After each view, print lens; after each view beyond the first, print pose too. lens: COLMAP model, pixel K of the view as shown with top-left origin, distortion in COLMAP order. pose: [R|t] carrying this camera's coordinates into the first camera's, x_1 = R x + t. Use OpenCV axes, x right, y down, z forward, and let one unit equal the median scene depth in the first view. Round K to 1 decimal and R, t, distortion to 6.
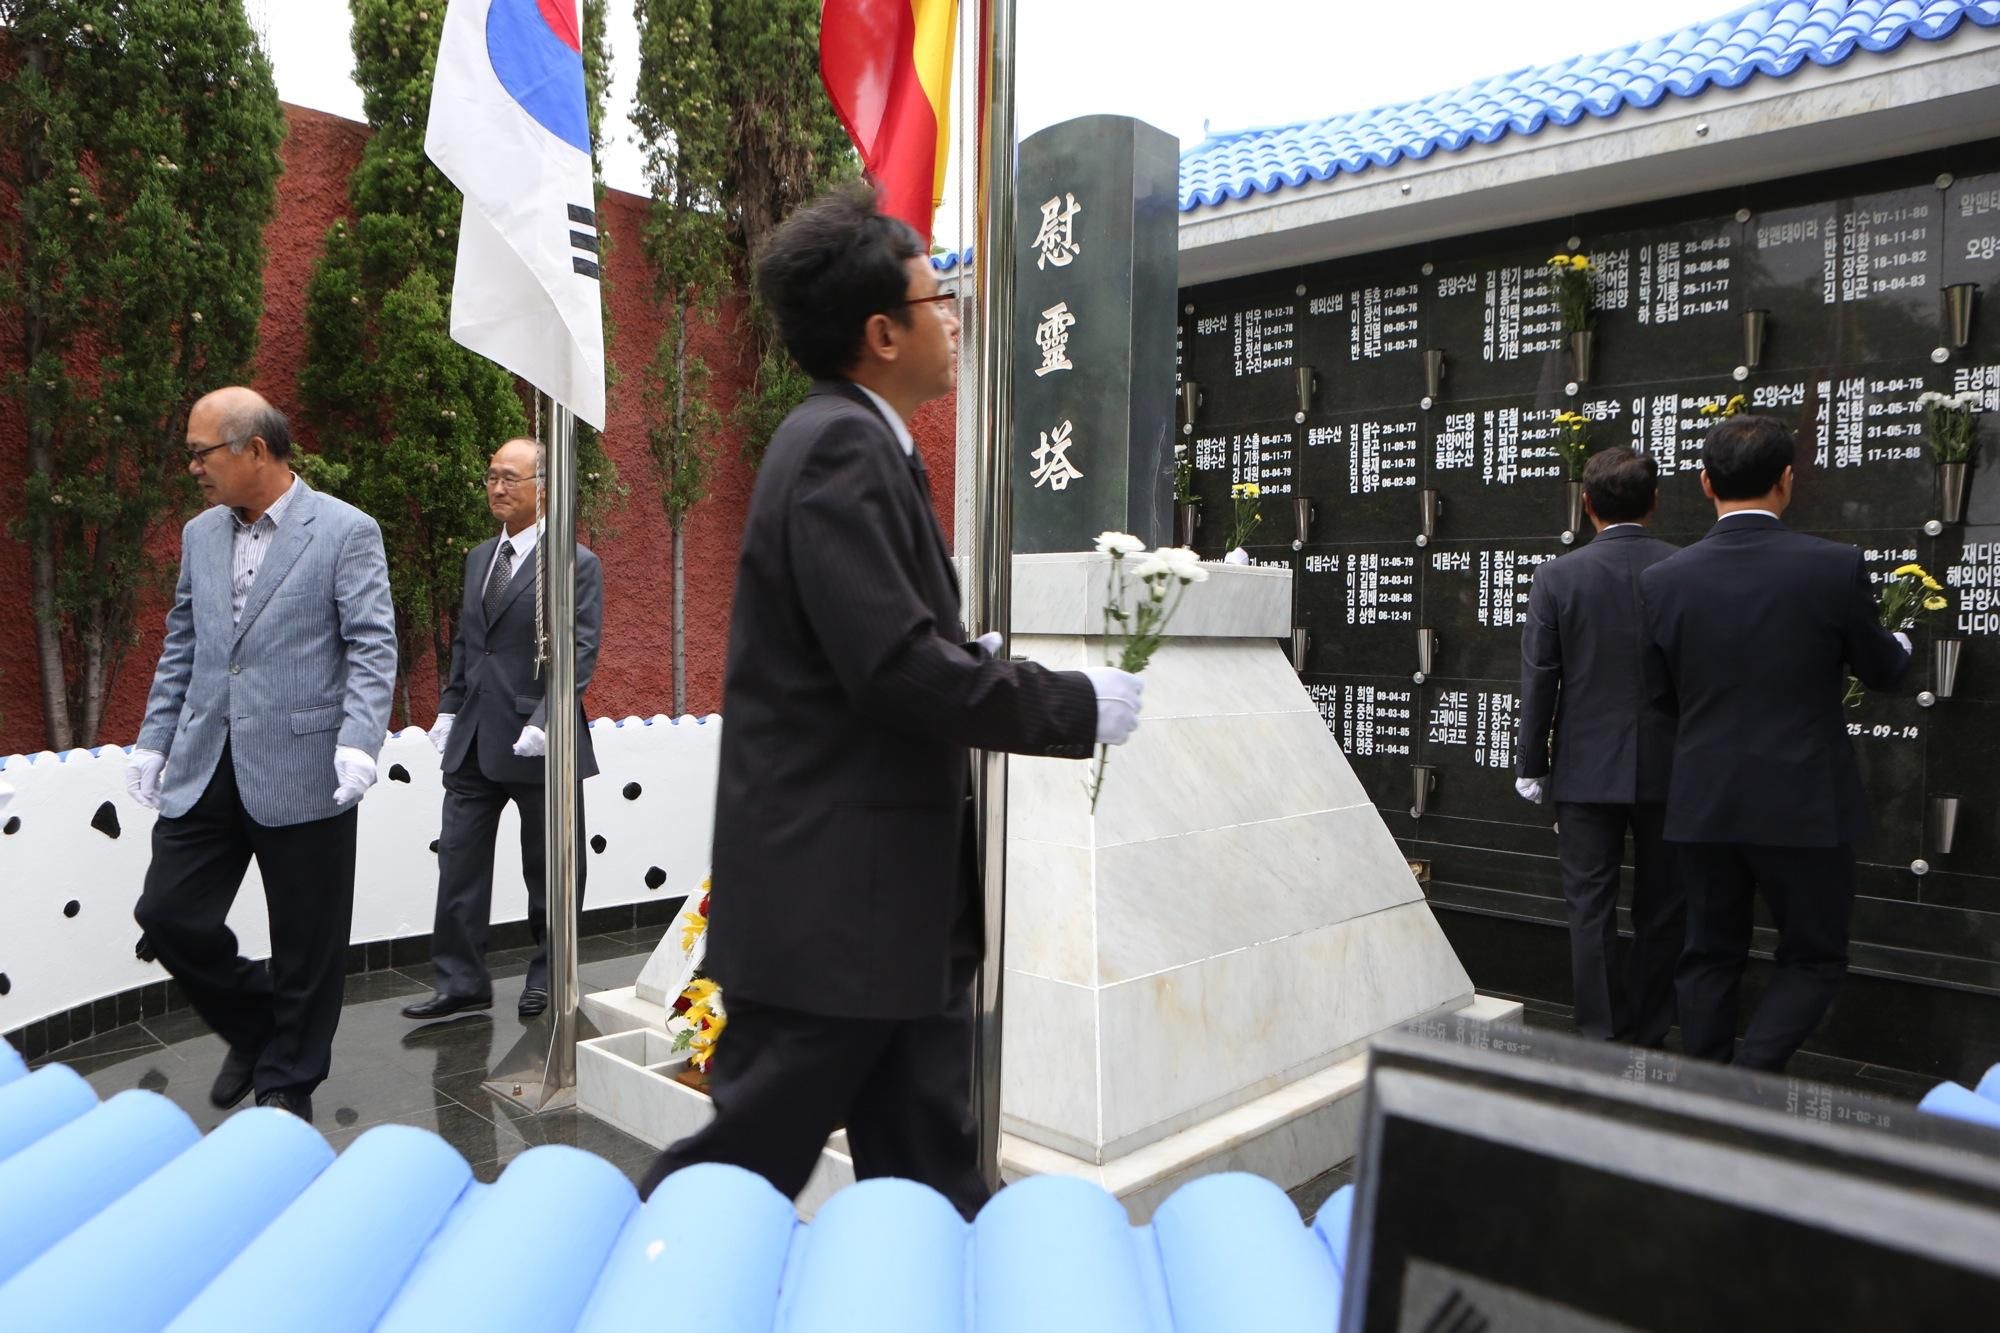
lens RADIAL K [[1365.0, 0, 1000.0], [0, 1365.0, 666.5], [0, 0, 1]] dist [-0.109743, 0.081207]
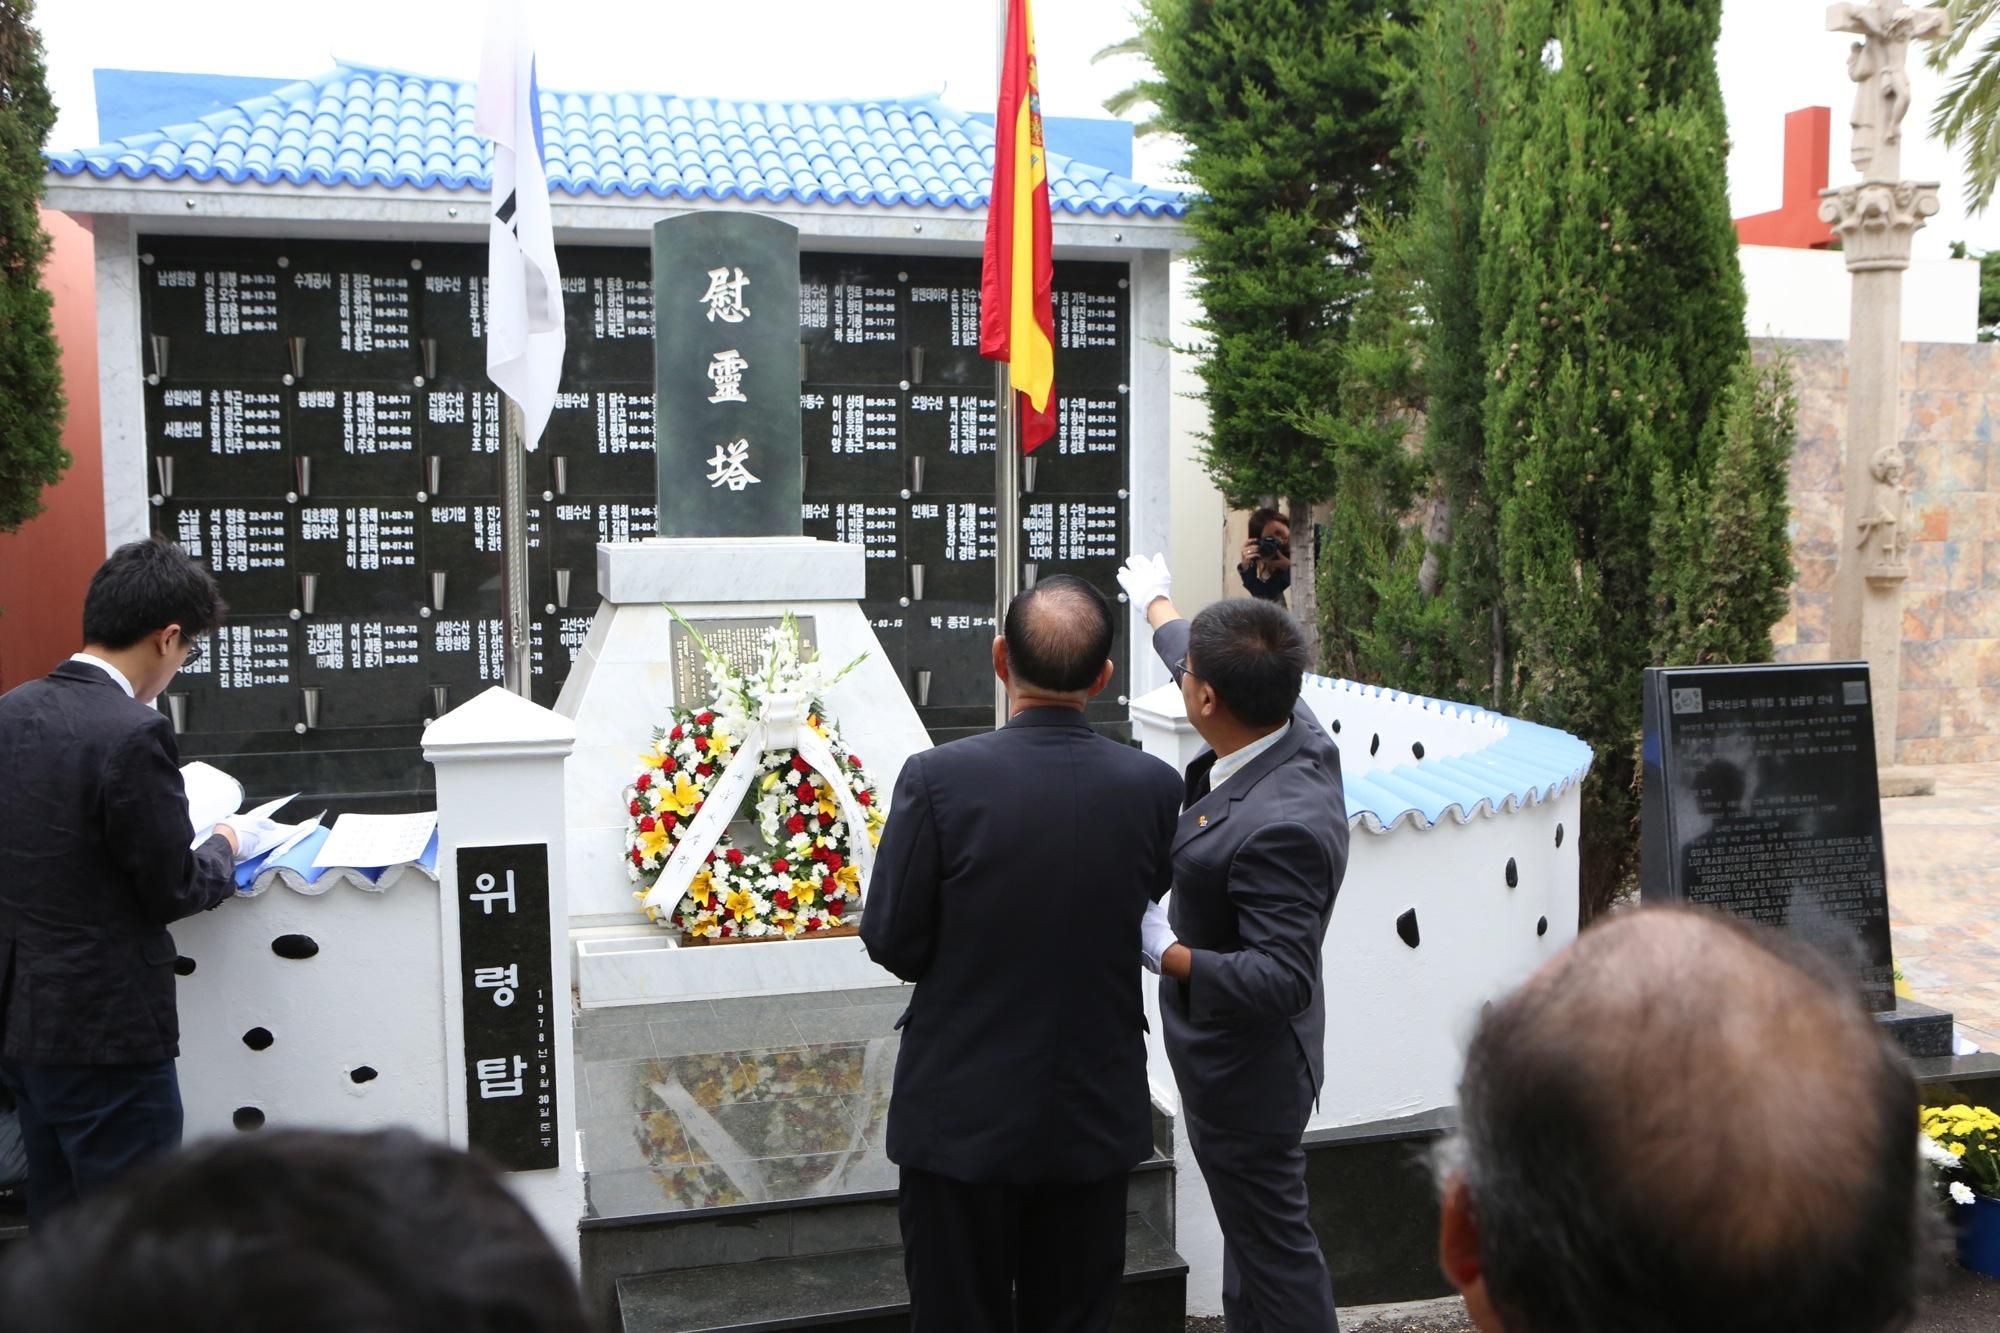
lens RADIAL K [[1847.3, 0, 1000.0], [0, 1847.3, 666.5], [0, 0, 1]] dist [-0.096712, 0.157555]
pose [[0.505028, -0.097029, 0.857632, -1.125713], [0.038549, 0.995205, 0.089893, -0.087474], [-0.862242, -0.012338, 0.506346, -0.123498]]
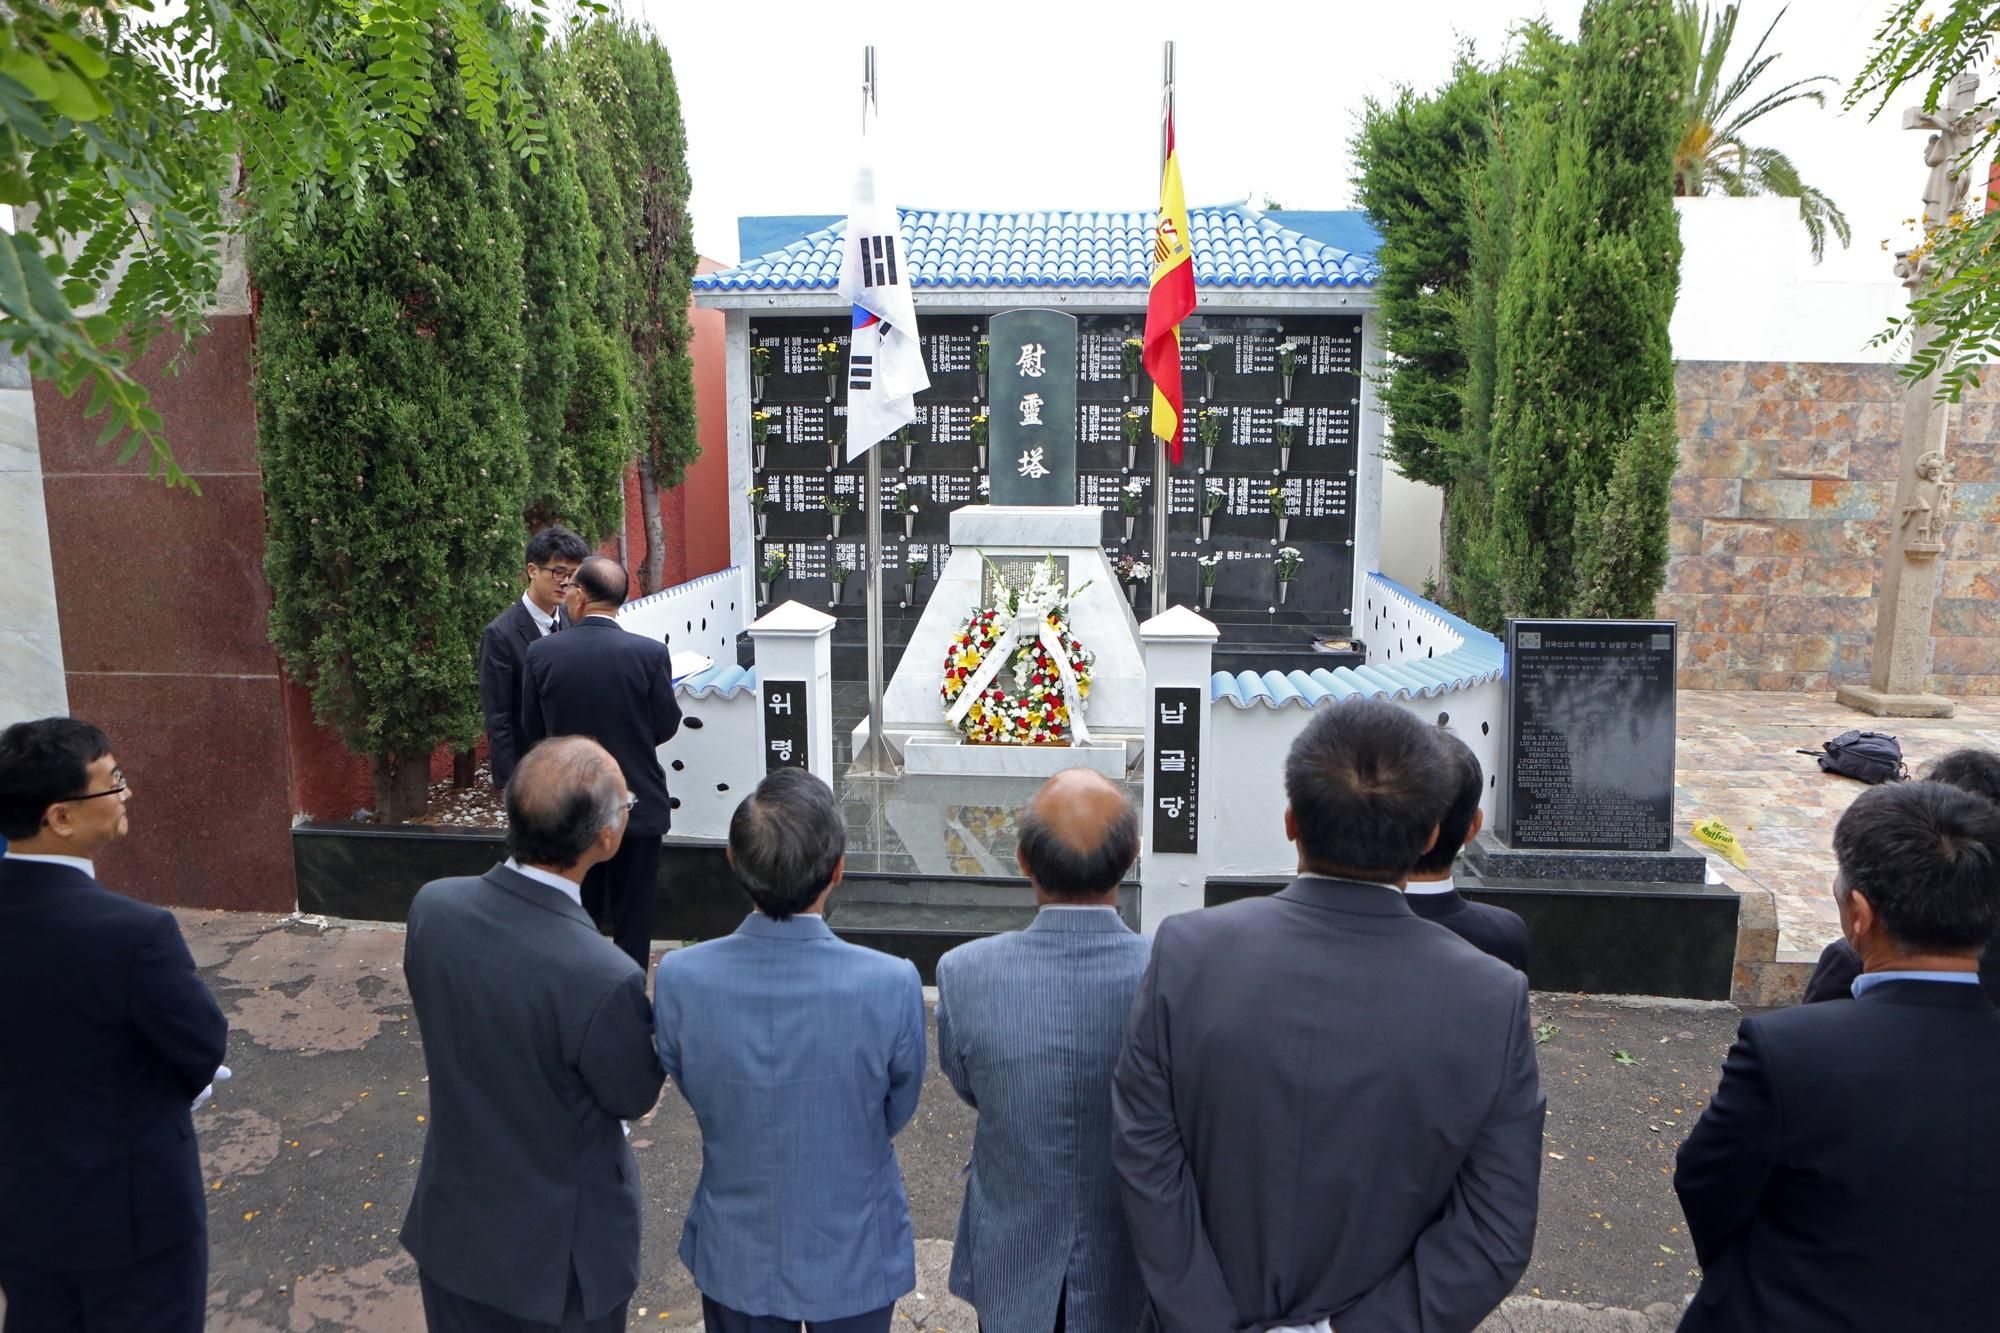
lens RADIAL K [[1365.0, 0, 1000.0], [0, 1365.0, 666.5], [0, 0, 1]] dist [-0.109743, 0.081207]
pose [[0.778998, -0.122183, 0.615006, -1.139711], [0.030275, 0.987016, 0.157742, -0.142623], [-0.626294, -0.104261, 0.772583, -0.590358]]
